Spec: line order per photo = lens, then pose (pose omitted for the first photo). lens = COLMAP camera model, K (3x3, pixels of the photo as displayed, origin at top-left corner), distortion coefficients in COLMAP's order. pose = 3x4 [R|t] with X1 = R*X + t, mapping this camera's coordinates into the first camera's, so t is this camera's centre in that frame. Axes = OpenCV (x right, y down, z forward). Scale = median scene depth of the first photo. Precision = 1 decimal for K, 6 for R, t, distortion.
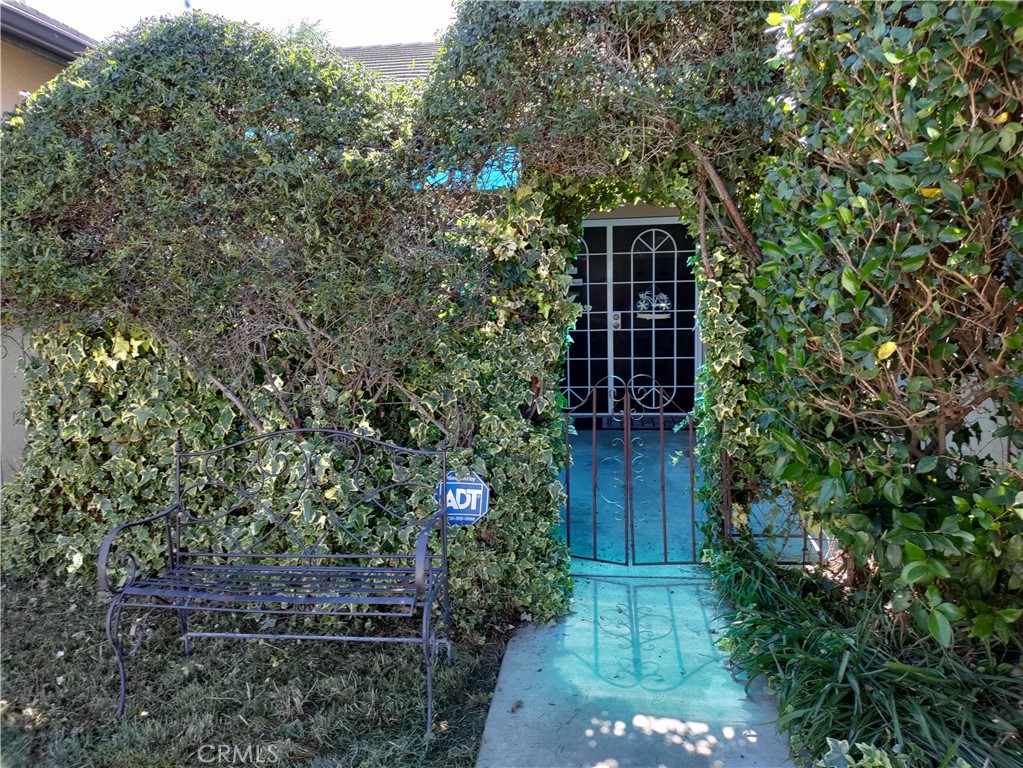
lens RADIAL K [[750.2, 0, 517.6], [0, 750.2, 383.6], [0, 0, 1]] dist [0.076948, -0.106079]
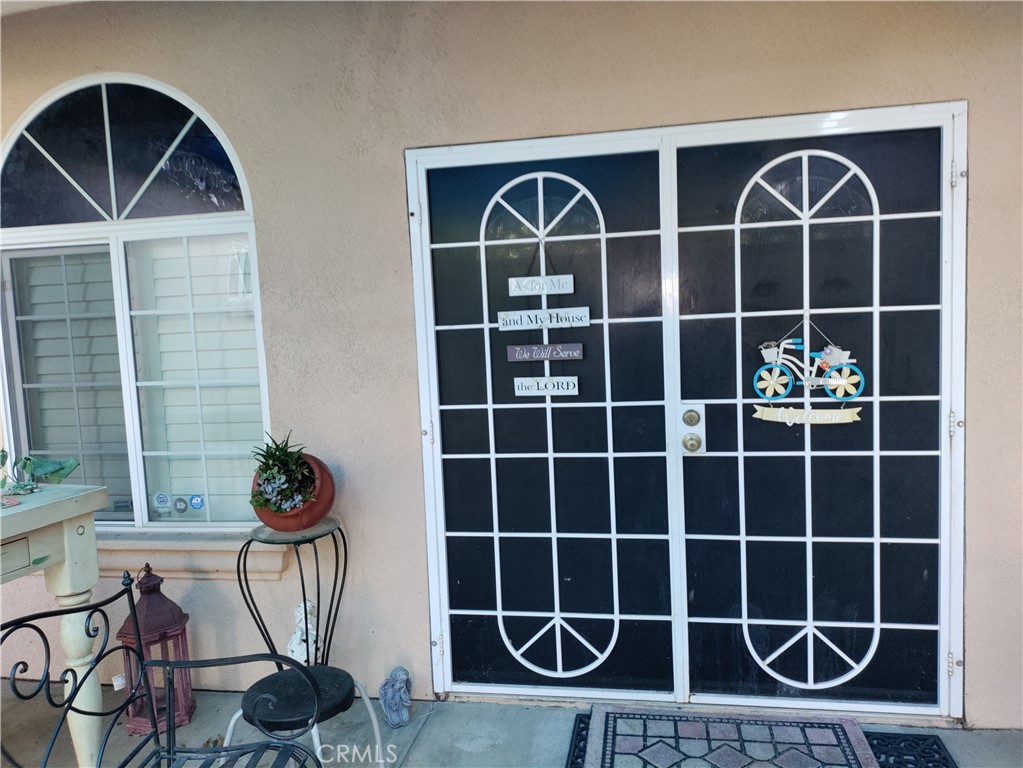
lens RADIAL K [[750.2, 0, 517.6], [0, 750.2, 383.6], [0, 0, 1]] dist [0.076948, -0.106079]
pose [[0.999448, -0.018781, -0.027387, 0.062863], [0.018249, 0.999642, -0.019549, -0.099184], [0.027744, 0.019039, 0.999434, 0.663812]]
